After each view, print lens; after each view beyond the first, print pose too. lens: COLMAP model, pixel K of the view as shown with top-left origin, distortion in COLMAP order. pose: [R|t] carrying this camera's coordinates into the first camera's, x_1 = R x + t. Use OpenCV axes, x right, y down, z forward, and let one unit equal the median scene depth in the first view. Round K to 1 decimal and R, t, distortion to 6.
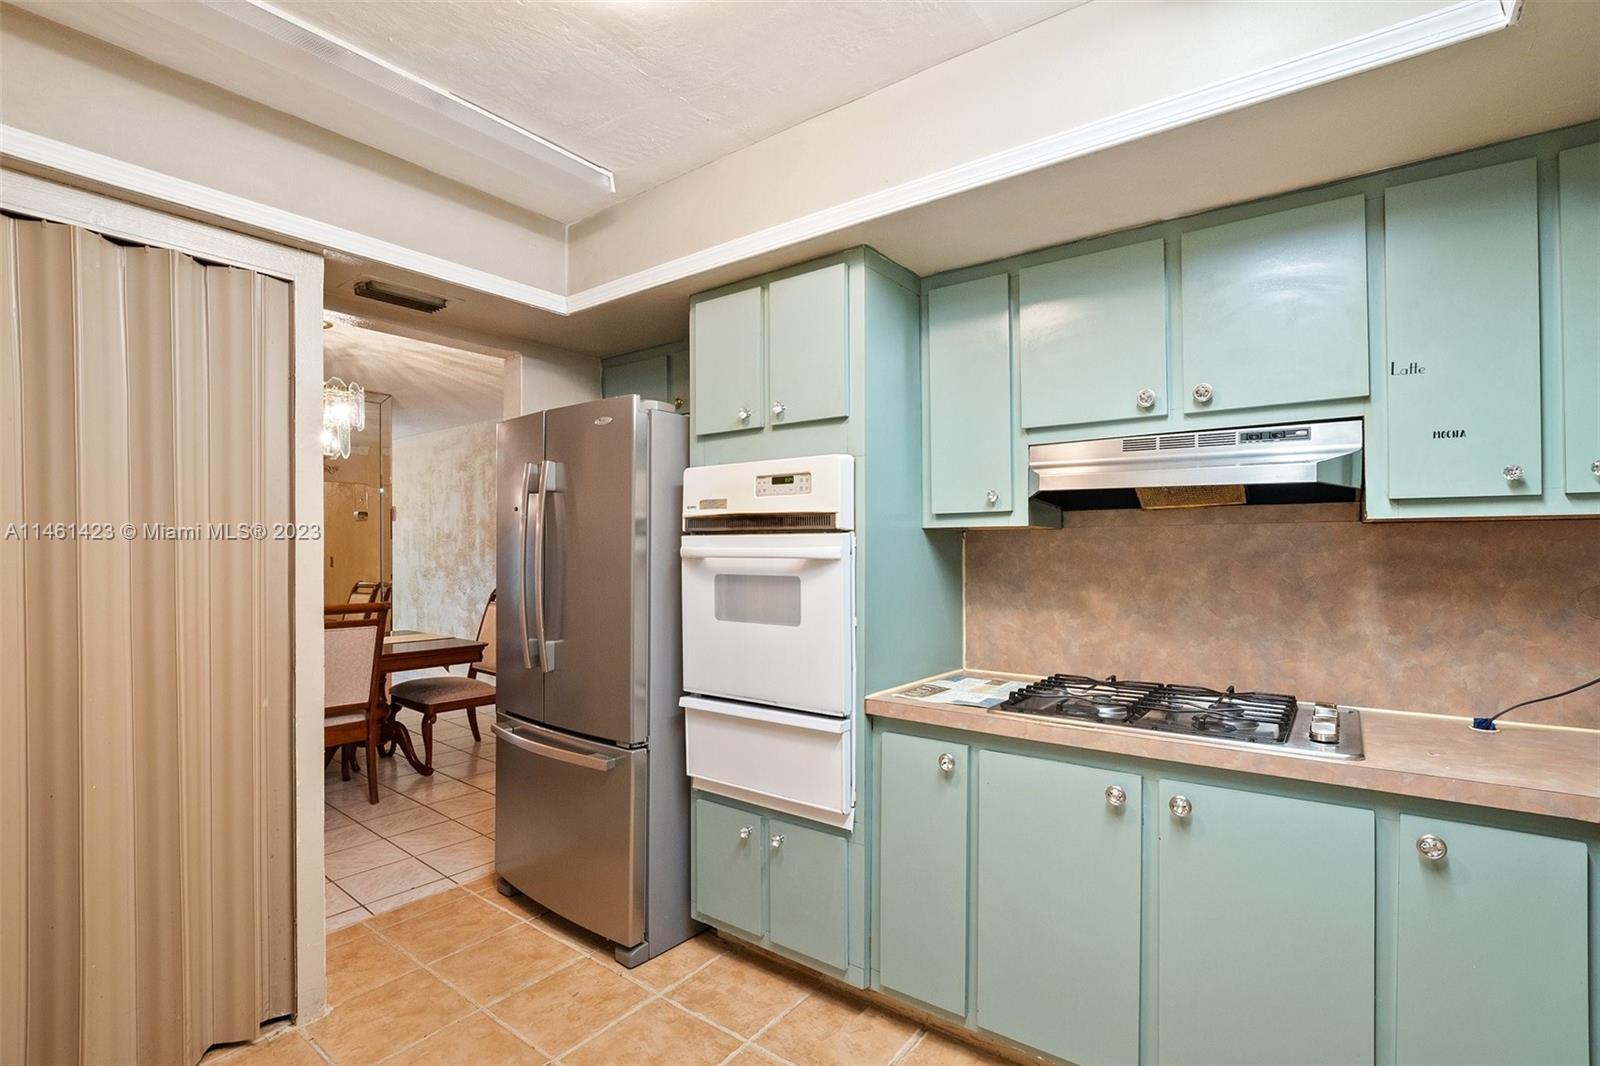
lens RADIAL K [[723.5, 0, 844.9], [0, 723.5, 548.9], [0, 0, 1]] dist [-0.030608, 0.005729]
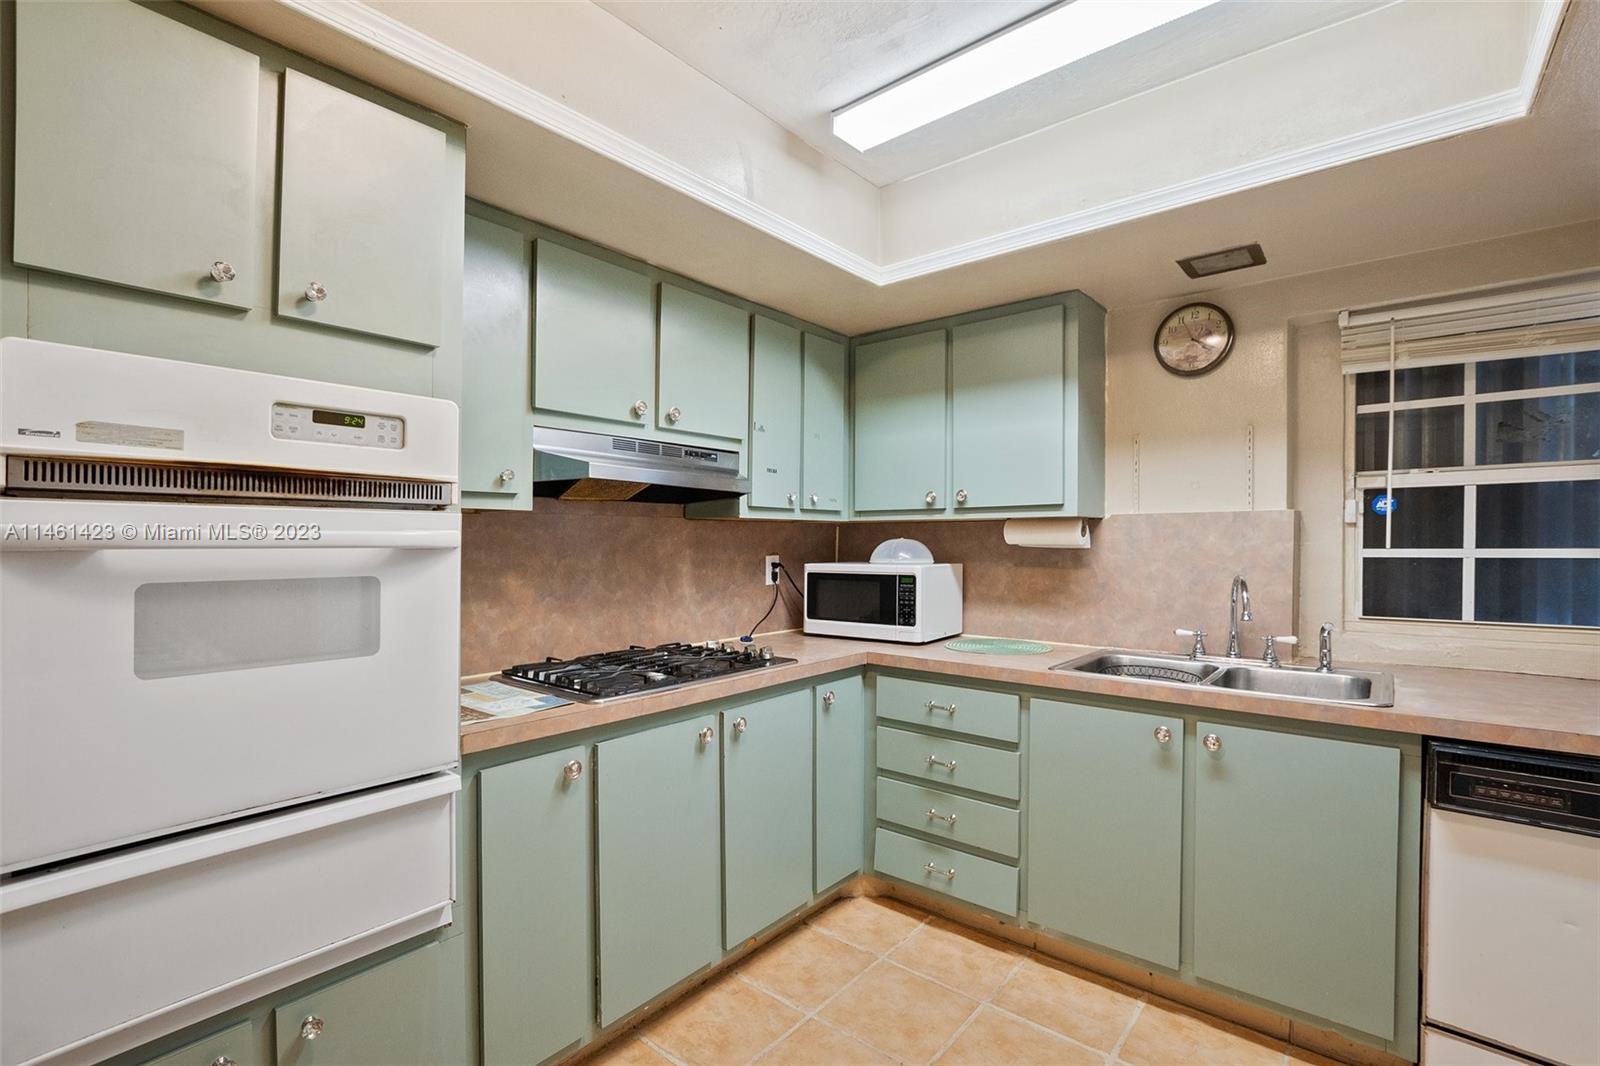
lens RADIAL K [[723.5, 0, 811.5], [0, 723.5, 537.7], [0, 0, 1]] dist [-0.030608, 0.005729]
pose [[0.072674, 0.002821, 0.997352, -0.668270], [-0.003538, 0.999990, -0.002571, 0.004769], [-0.997349, -0.003341, 0.072683, 0.575676]]
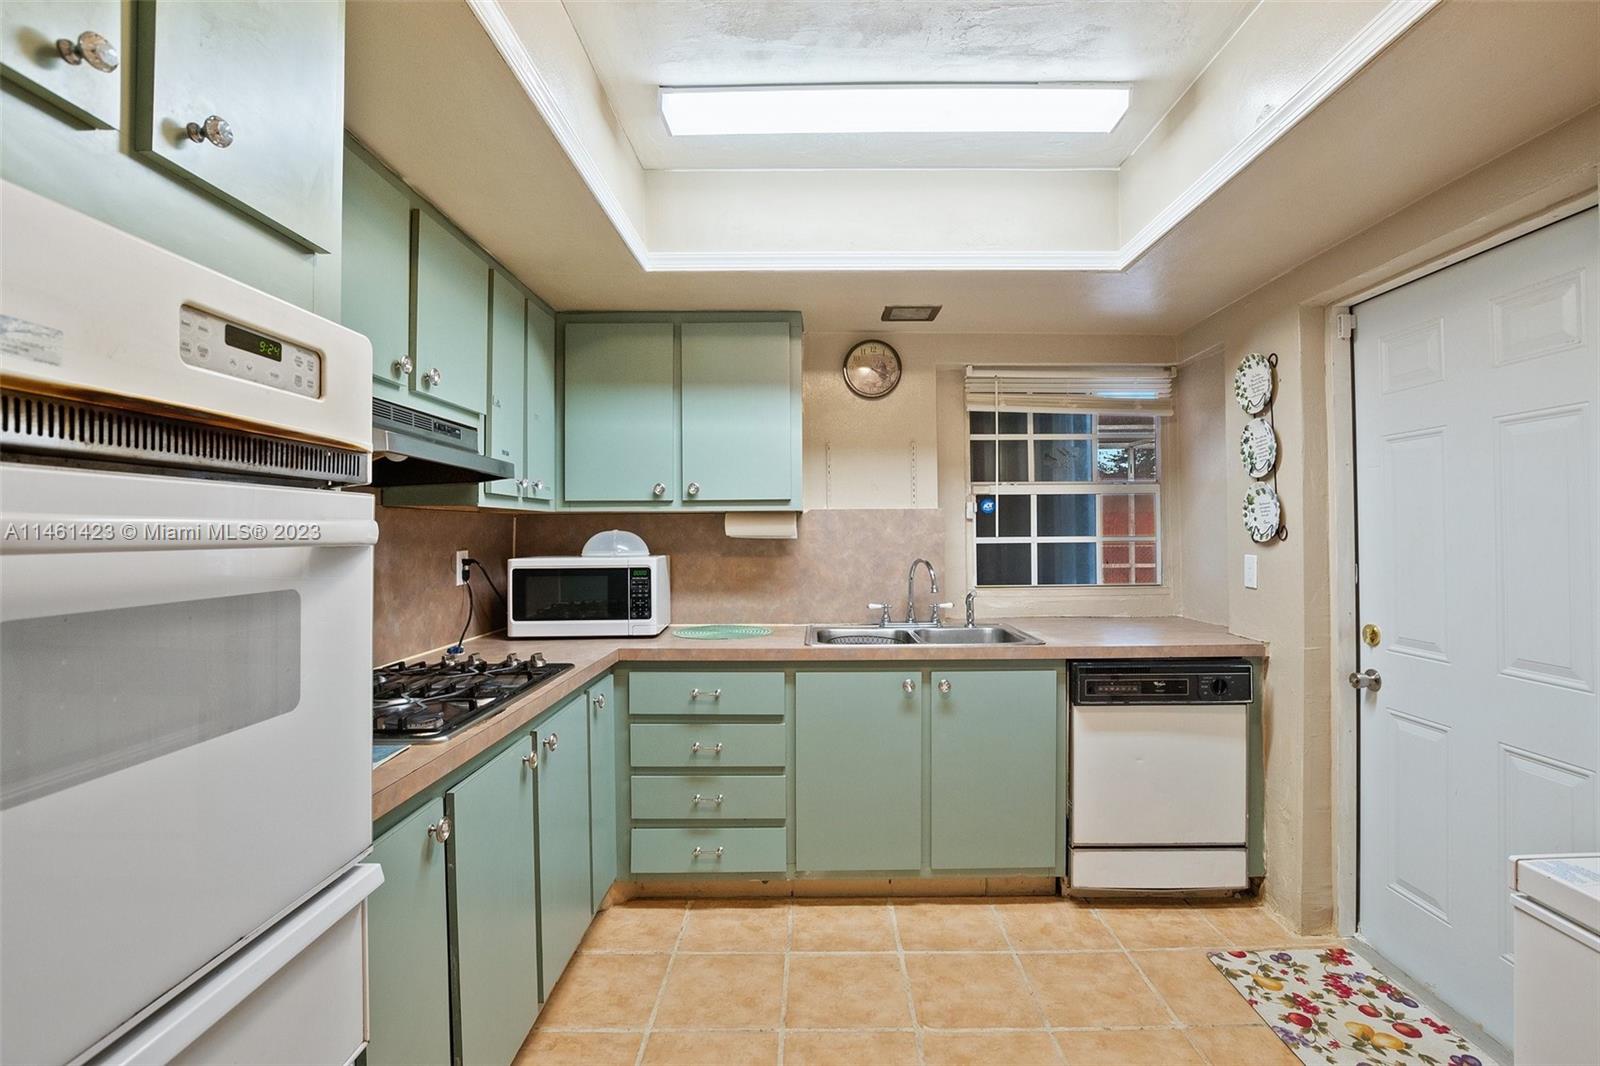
lens RADIAL K [[723.5, 0, 824.5], [0, 723.5, 532.9], [0, 0, 1]] dist [-0.030608, 0.005729]
pose [[-0.584273, -0.001389, 0.811556, -0.579993], [-0.000637, 0.999999, 0.001252, 0.004931], [-0.811557, 0.000215, -0.584273, 0.998130]]
